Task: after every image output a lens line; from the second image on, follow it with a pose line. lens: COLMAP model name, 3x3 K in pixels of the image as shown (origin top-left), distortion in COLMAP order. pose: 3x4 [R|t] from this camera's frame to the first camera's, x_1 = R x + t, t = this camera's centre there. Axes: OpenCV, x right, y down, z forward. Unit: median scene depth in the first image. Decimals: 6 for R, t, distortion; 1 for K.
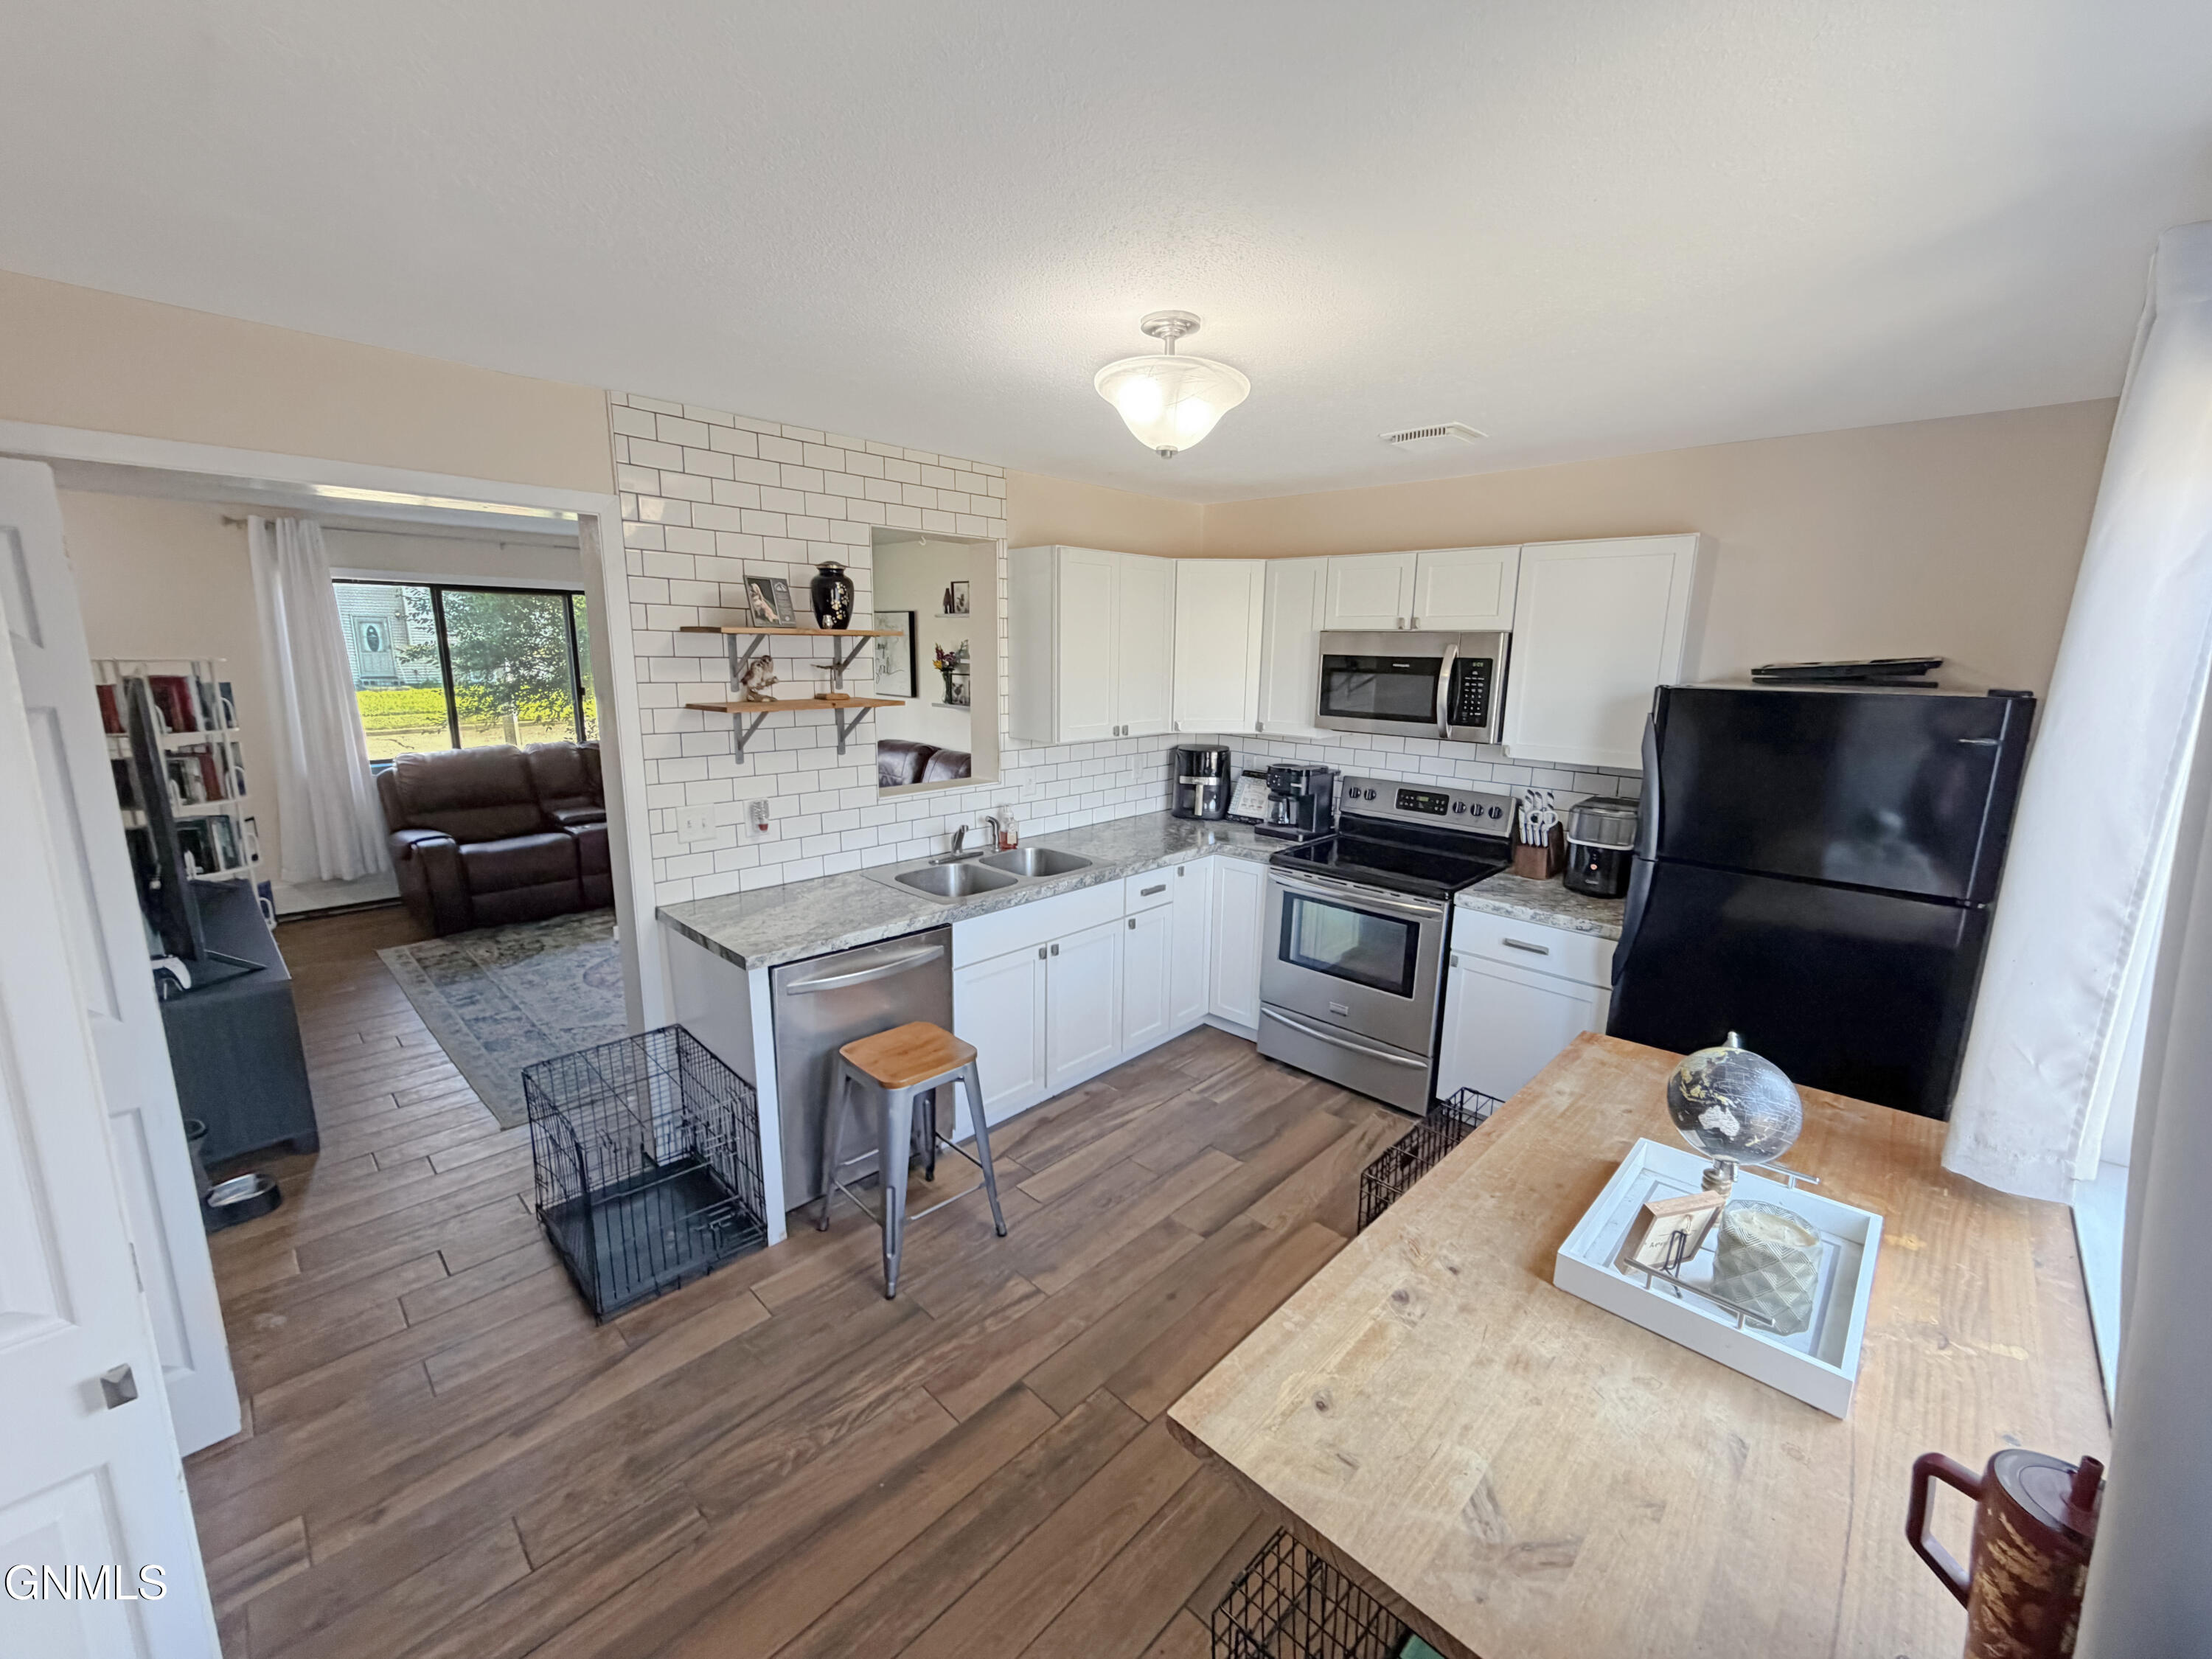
lens RADIAL K [[888.8, 0, 1093.1], [0, 888.8, 825.4], [0, 0, 1]] dist [0.000680, 0.000228]
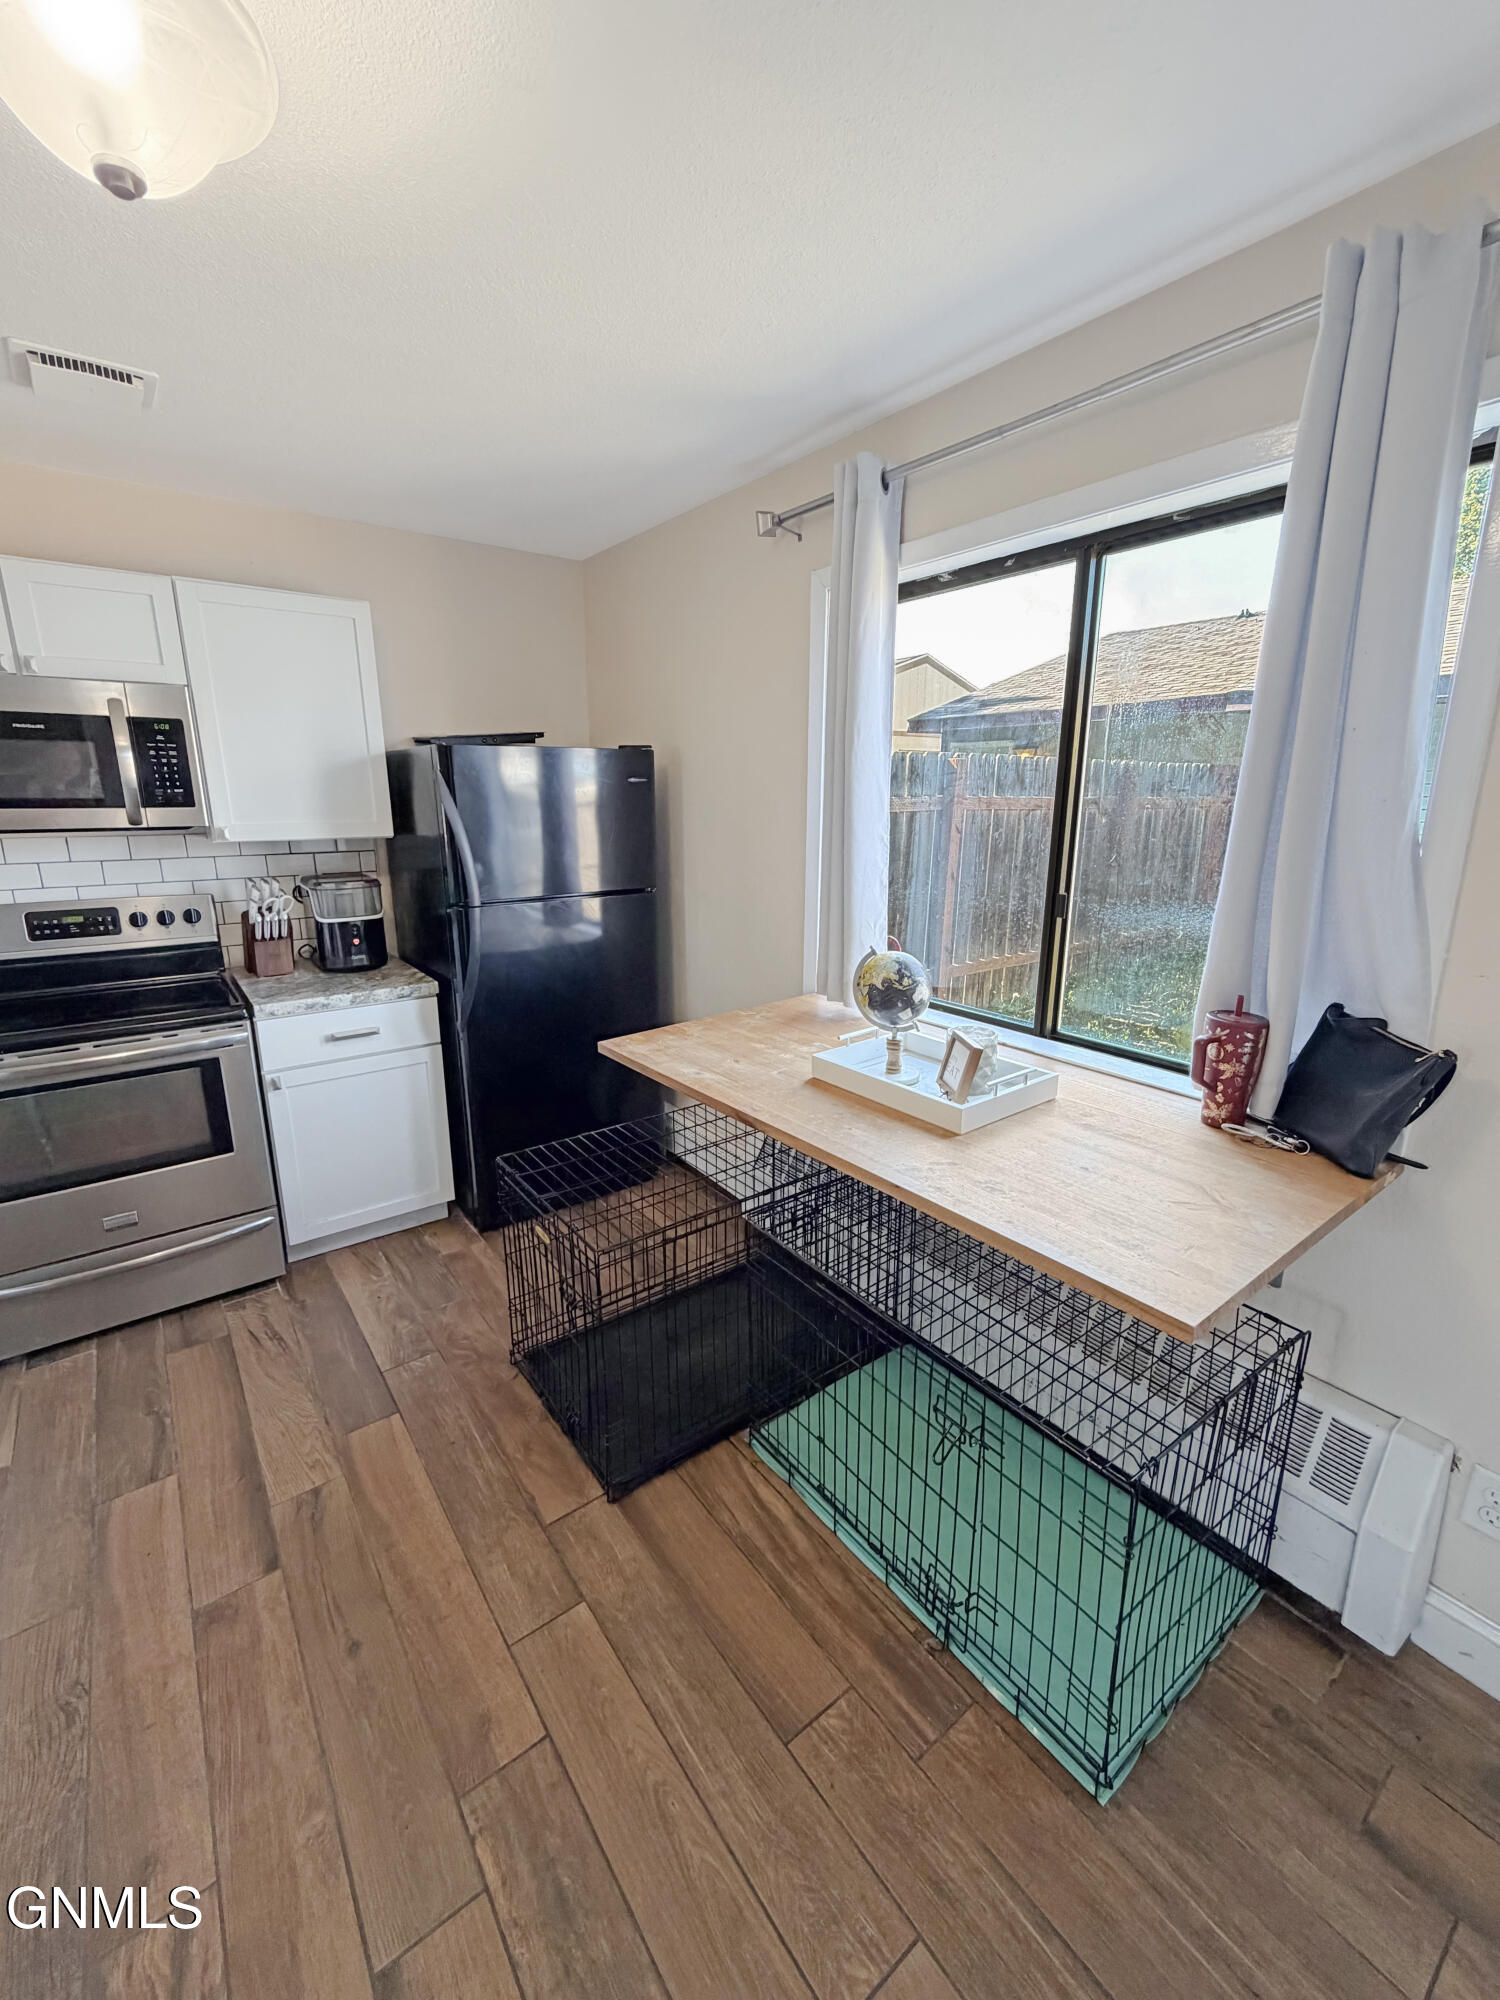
lens RADIAL K [[803.6, 0, 763.4], [0, 803.6, 1007.9], [0, 0, 1]] dist [0.000680, 0.000228]
pose [[0.135247, -0.271099, 0.953002, -0.215419], [0.200172, 0.949482, 0.241690, -0.007737], [-0.970381, 0.158077, 0.182681, 0.351853]]
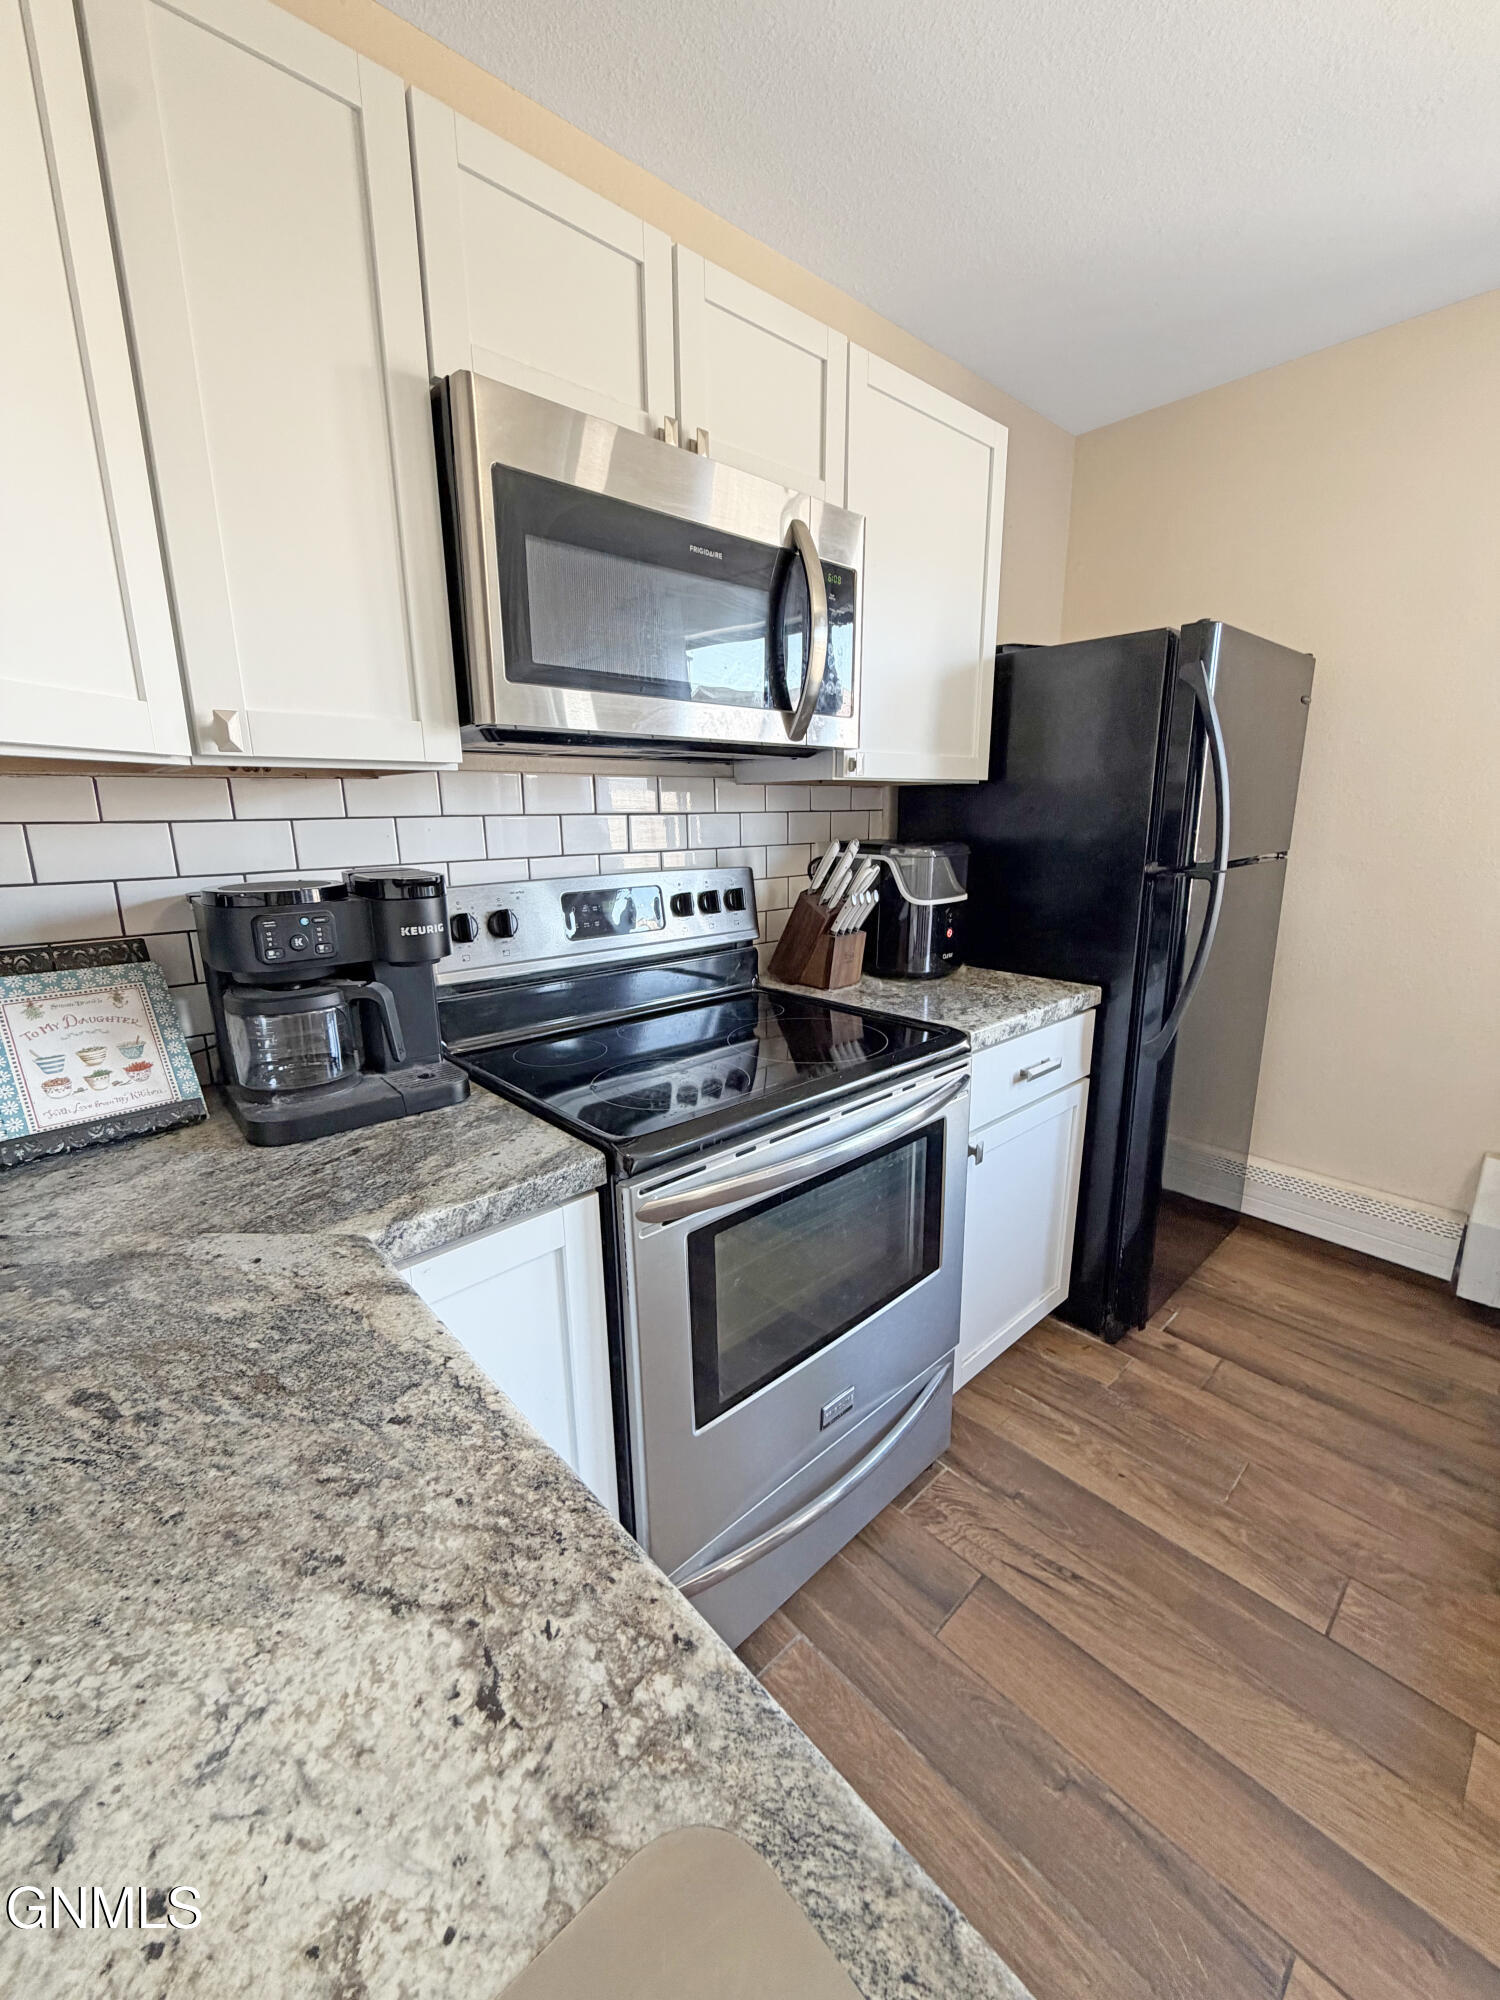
lens RADIAL K [[803.6, 0, 759.8], [0, 803.6, 1006.8], [0, 0, 1]] dist [0.000680, 0.000228]
pose [[0.048200, -0.258152, 0.964901, -0.042907], [0.210679, 0.946918, 0.242816, -0.068634], [-0.976366, 0.191581, 0.100028, 0.940771]]
